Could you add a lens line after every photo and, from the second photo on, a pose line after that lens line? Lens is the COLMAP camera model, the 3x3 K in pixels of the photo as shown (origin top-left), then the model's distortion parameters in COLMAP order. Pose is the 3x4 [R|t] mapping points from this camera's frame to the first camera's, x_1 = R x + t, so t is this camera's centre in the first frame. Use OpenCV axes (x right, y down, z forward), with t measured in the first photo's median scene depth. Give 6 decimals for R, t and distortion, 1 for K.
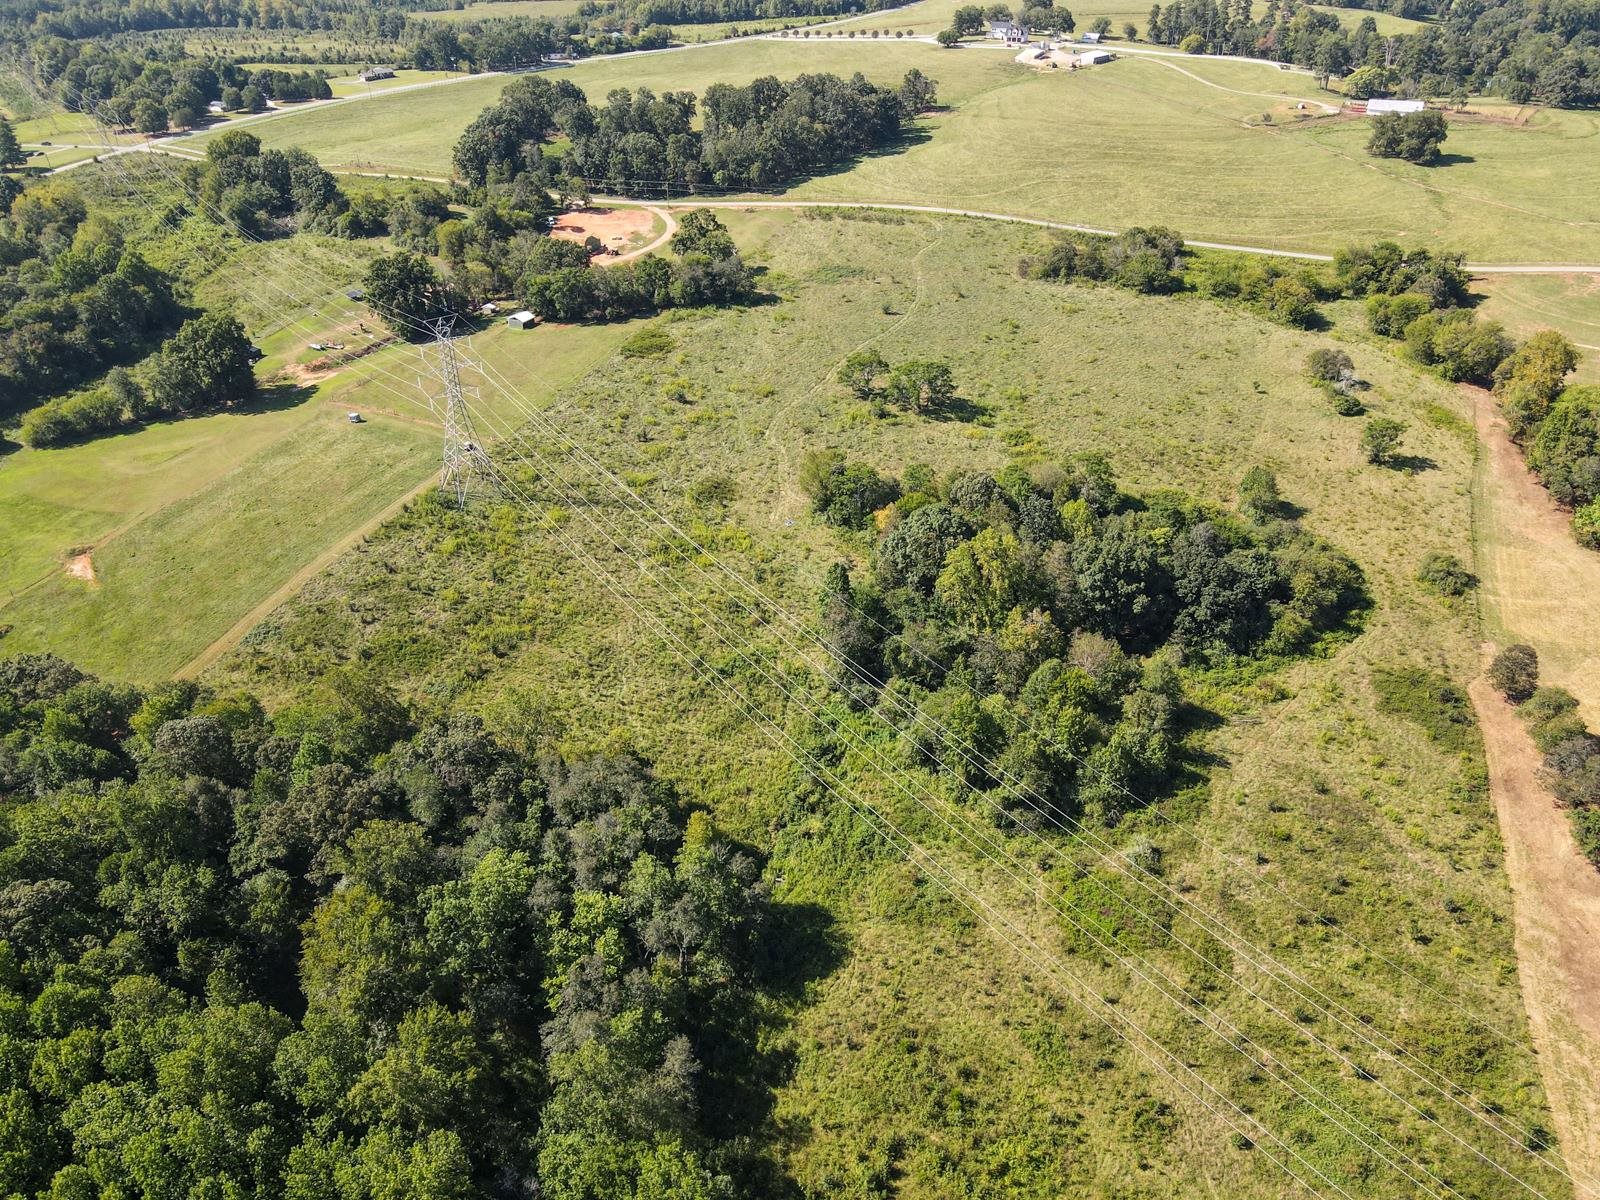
lens RADIAL K [[1139.1, 0, 801.6], [0, 1139.1, 653.9], [0, 0, 1]] dist [0.001958, 0.026369]
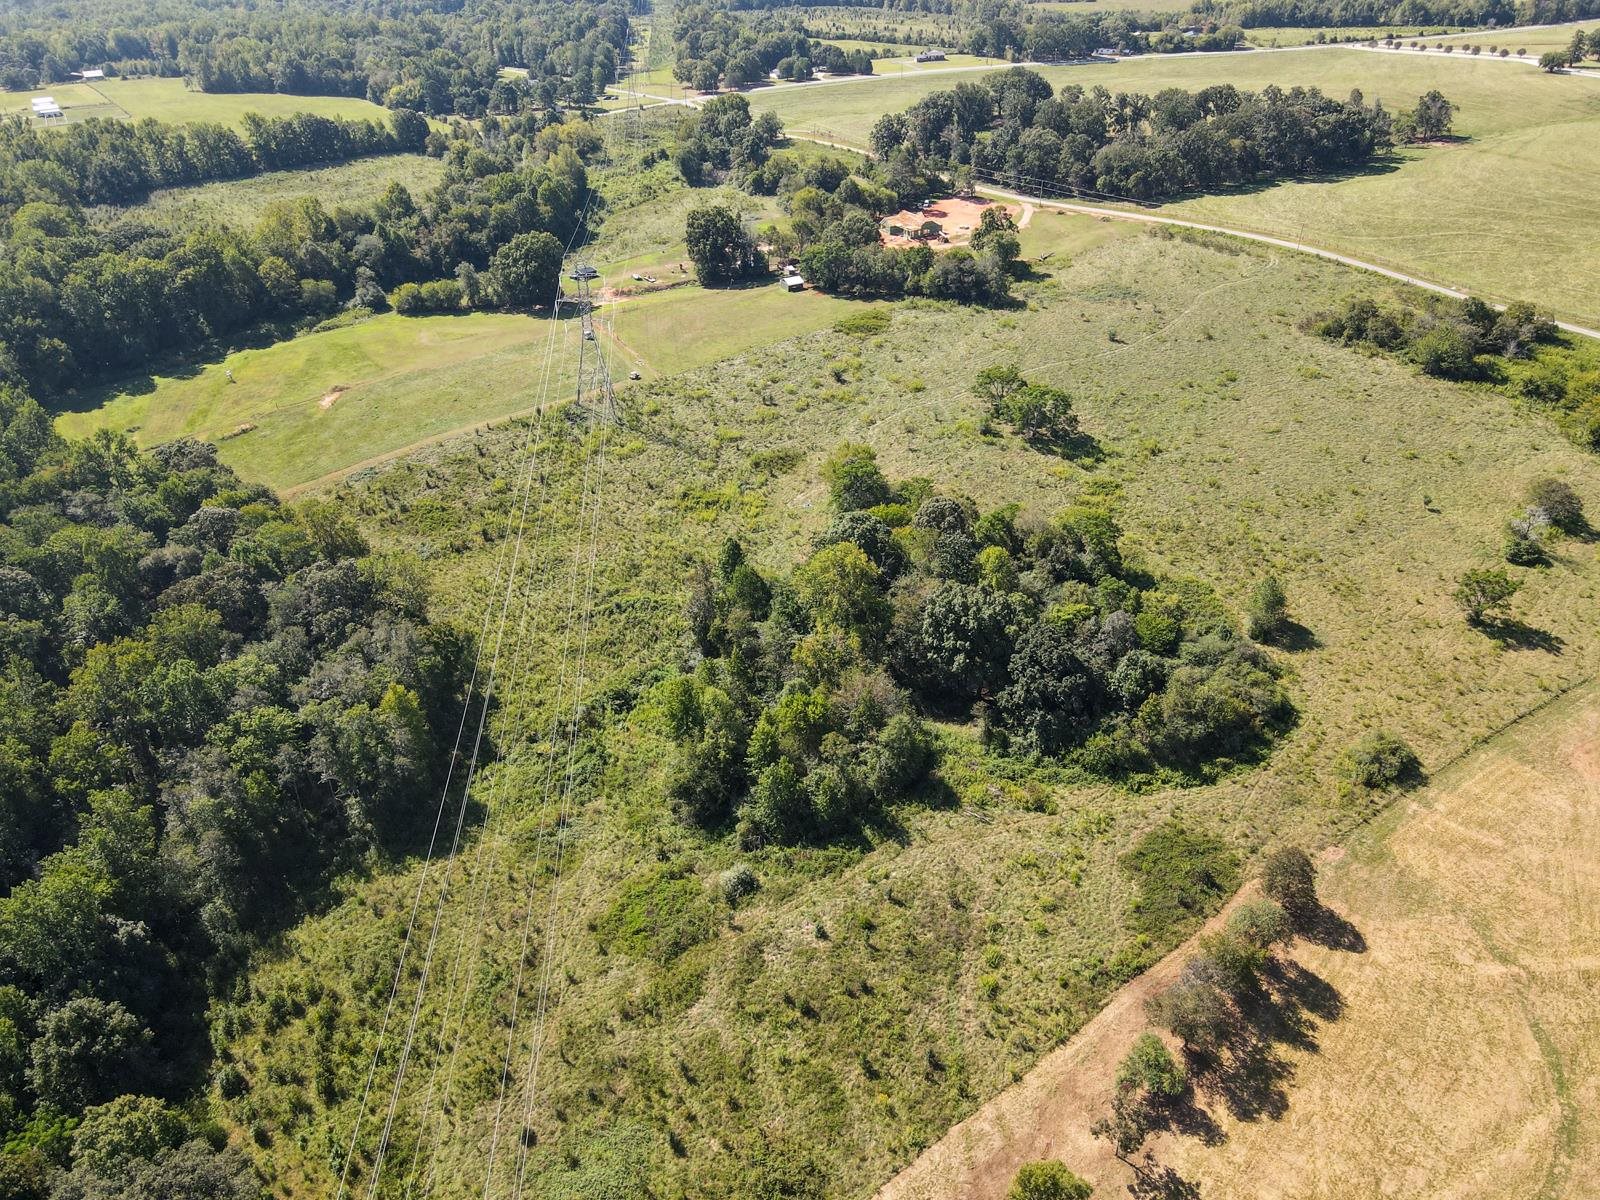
lens RADIAL K [[1132.8, 0, 797.5], [0, 1132.8, 647.4], [0, 0, 1]] dist [0.013074, 0.003625]
pose [[0.839500, 0.308640, -0.447194, 0.407260], [-0.307629, 0.948382, 0.077046, -0.059355], [0.447890, 0.072890, 0.891113, 0.083658]]
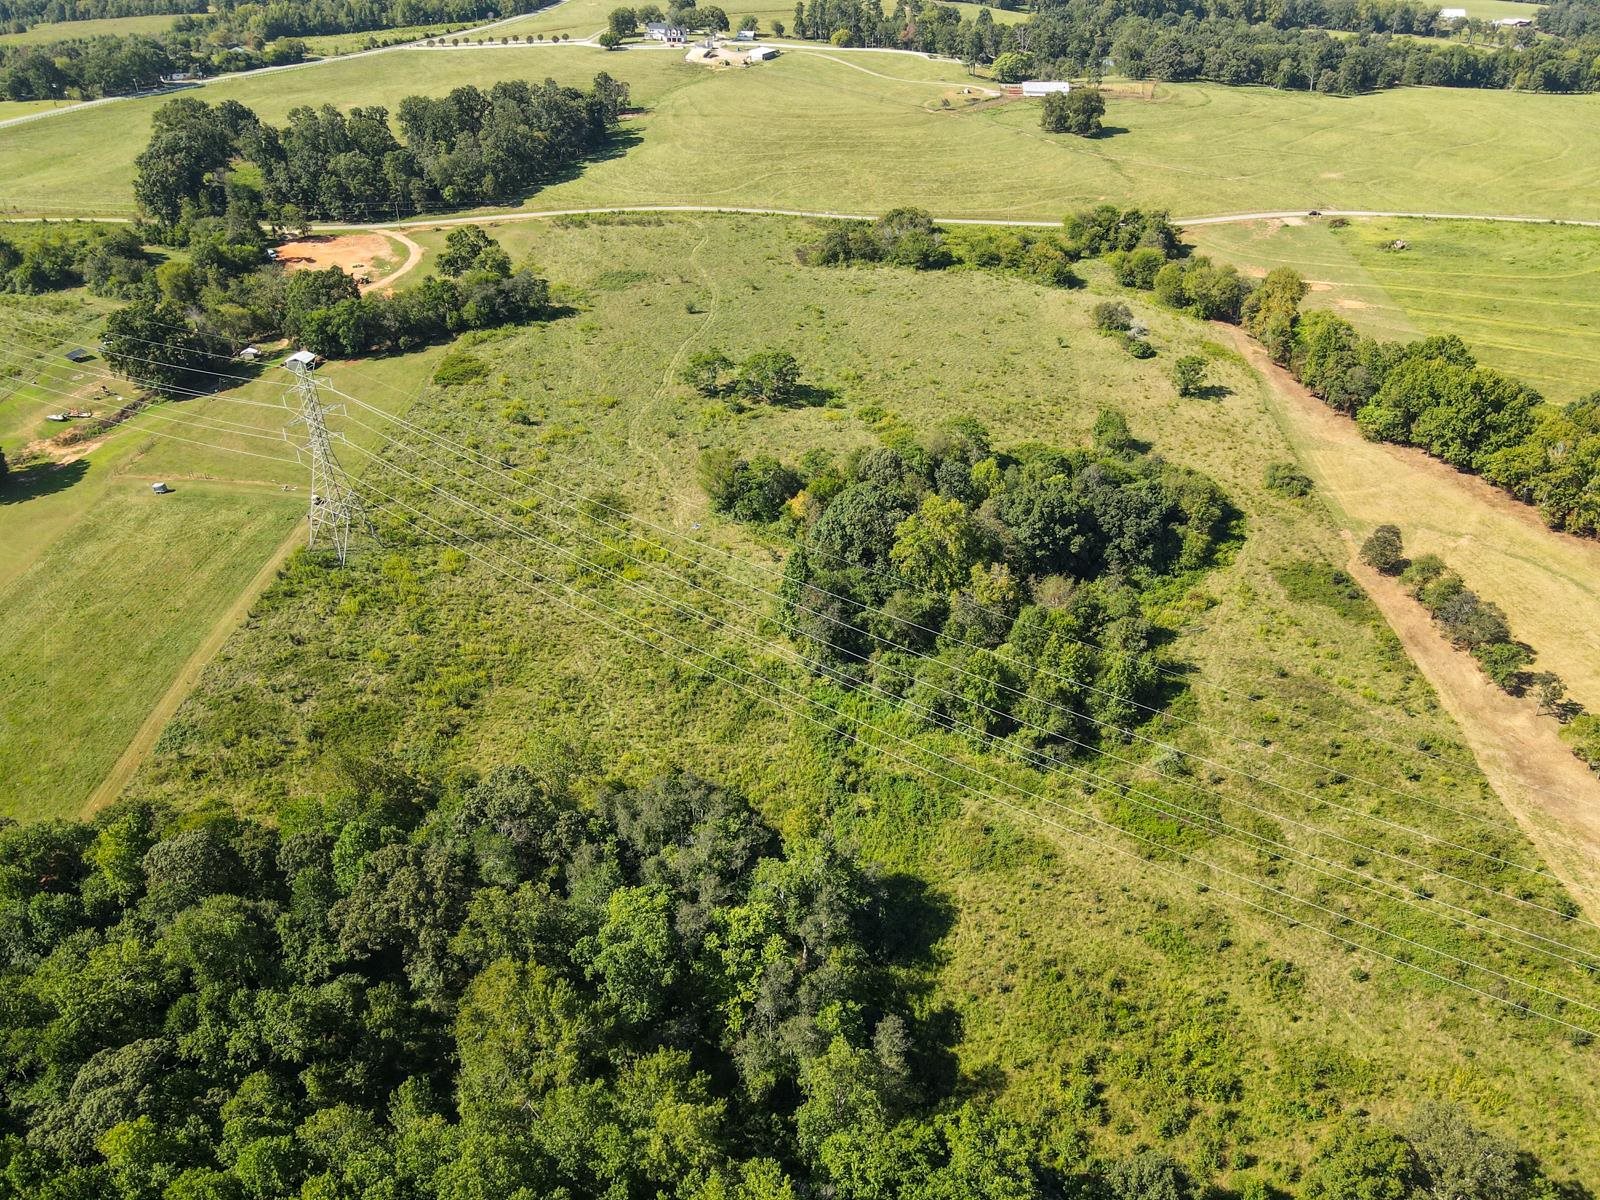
lens RADIAL K [[1140.6, 0, 802.8], [0, 1140.6, 655.5], [0, 0, 1]] dist [0.010013, 0.005349]
pose [[0.947097, -0.182346, 0.264117, -0.177102], [0.182771, 0.982882, 0.023183, -0.008378], [-0.263823, 0.026316, 0.964212, 0.013209]]
